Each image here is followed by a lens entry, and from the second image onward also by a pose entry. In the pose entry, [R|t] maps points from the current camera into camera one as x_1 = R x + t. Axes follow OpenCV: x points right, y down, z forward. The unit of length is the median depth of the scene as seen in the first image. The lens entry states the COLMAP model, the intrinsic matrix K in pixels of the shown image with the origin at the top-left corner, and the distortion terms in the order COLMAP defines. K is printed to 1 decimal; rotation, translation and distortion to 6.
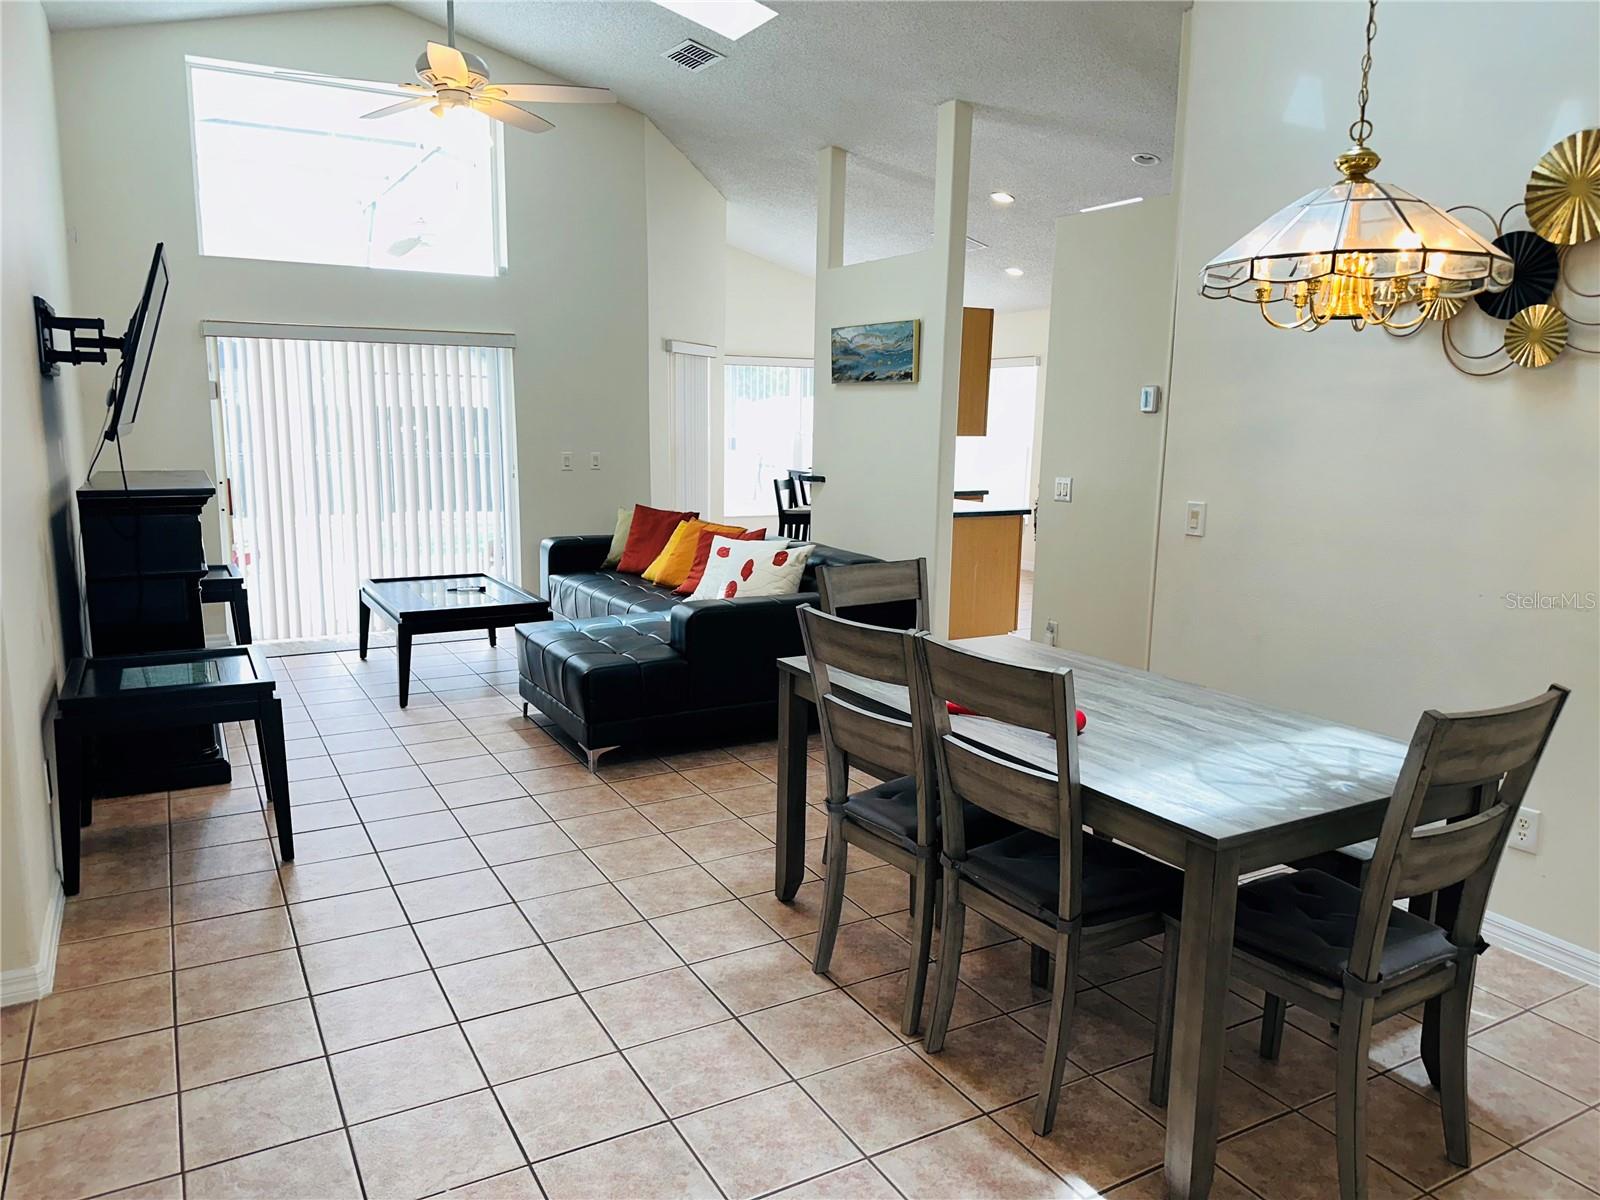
lens RADIAL K [[1118.9, 0, 800.0], [0, 1118.9, 600.0], [0, 0, 1]] dist [0.096721, -0.136382]
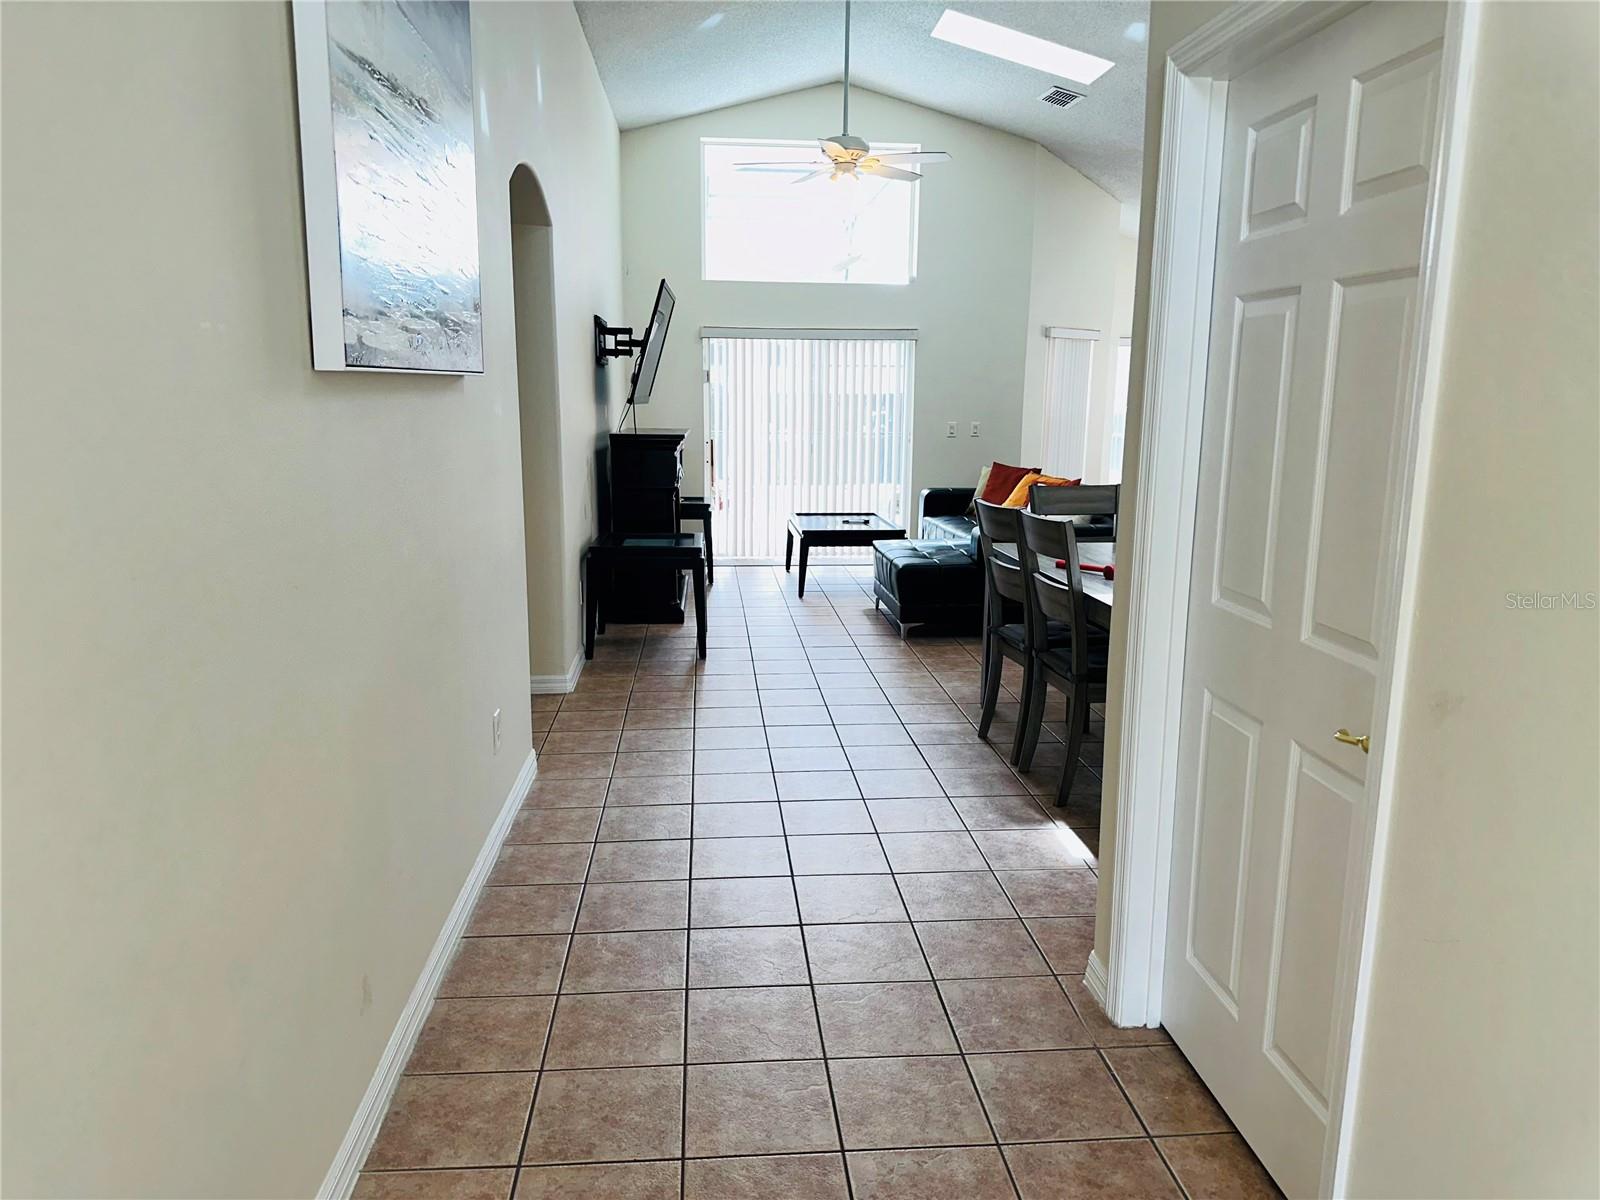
lens RADIAL K [[1118.9, 0, 800.0], [0, 1118.9, 600.0], [0, 0, 1]] dist [0.096721, -0.136382]
pose [[0.910721, 0.070079, -0.407033, 0.264872], [-0.066602, 0.997521, 0.022724, 0.079622], [0.407617, 0.006414, 0.913131, -0.336923]]
